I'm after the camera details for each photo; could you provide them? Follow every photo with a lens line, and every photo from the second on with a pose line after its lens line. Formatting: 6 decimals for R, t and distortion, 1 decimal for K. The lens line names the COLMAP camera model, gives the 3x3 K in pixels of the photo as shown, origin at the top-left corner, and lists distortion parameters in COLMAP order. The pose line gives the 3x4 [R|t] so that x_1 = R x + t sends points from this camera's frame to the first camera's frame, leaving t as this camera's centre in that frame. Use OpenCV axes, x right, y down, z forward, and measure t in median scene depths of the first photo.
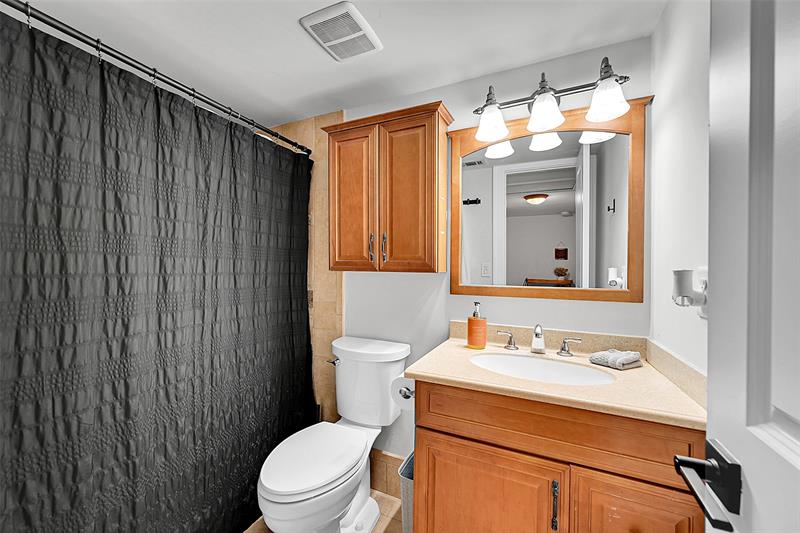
lens RADIAL K [[314.1, 0, 400.0], [0, 314.1, 266.5], [0, 0, 1]] dist [0.001050, 0.000865]
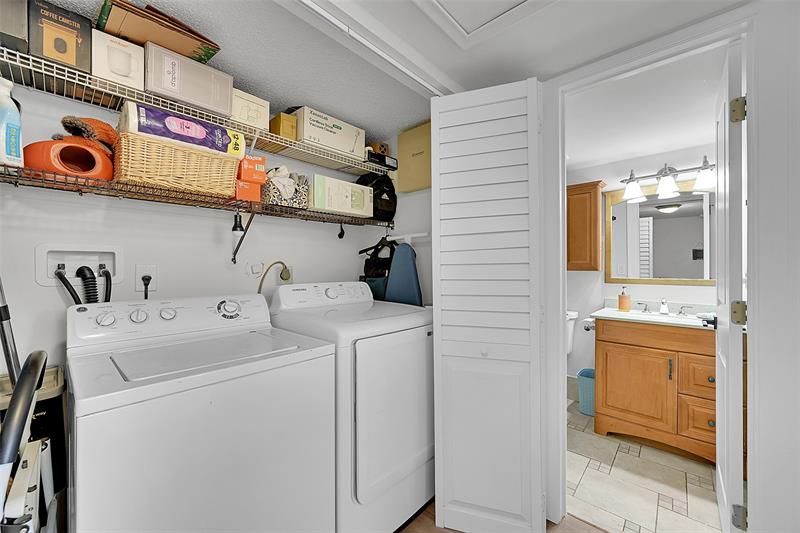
lens RADIAL K [[314.1, 0, 400.0], [0, 314.1, 266.5], [0, 0, 1]] dist [0.001050, 0.000865]
pose [[0.951983, -0.010142, -0.305982, -0.439738], [0.010481, 0.999945, -0.000535, -0.018538], [0.305971, -0.002698, 0.952037, -1.154624]]
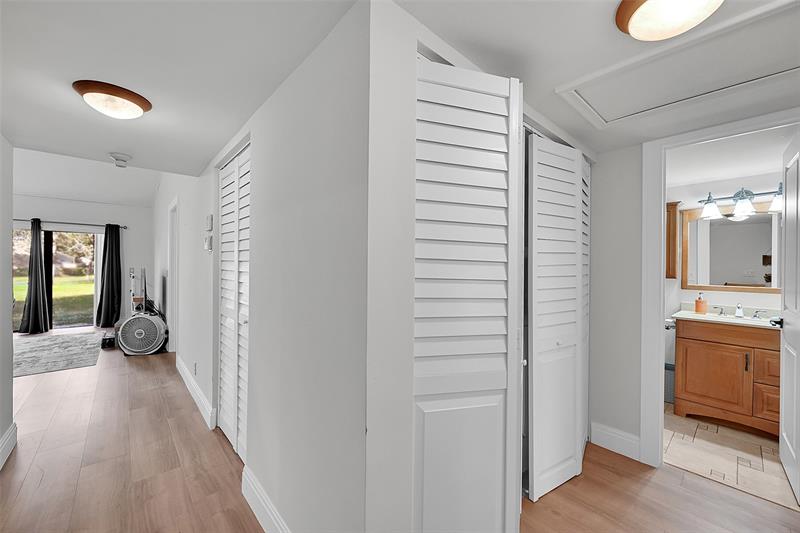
lens RADIAL K [[314.1, 0, 400.0], [0, 314.1, 266.5], [0, 0, 1]] dist [0.001050, 0.000865]
pose [[0.916799, 0.000204, -0.399350, -0.775662], [0.001578, 0.999990, 0.004132, -0.078367], [0.399347, -0.004419, 0.916789, -1.779526]]
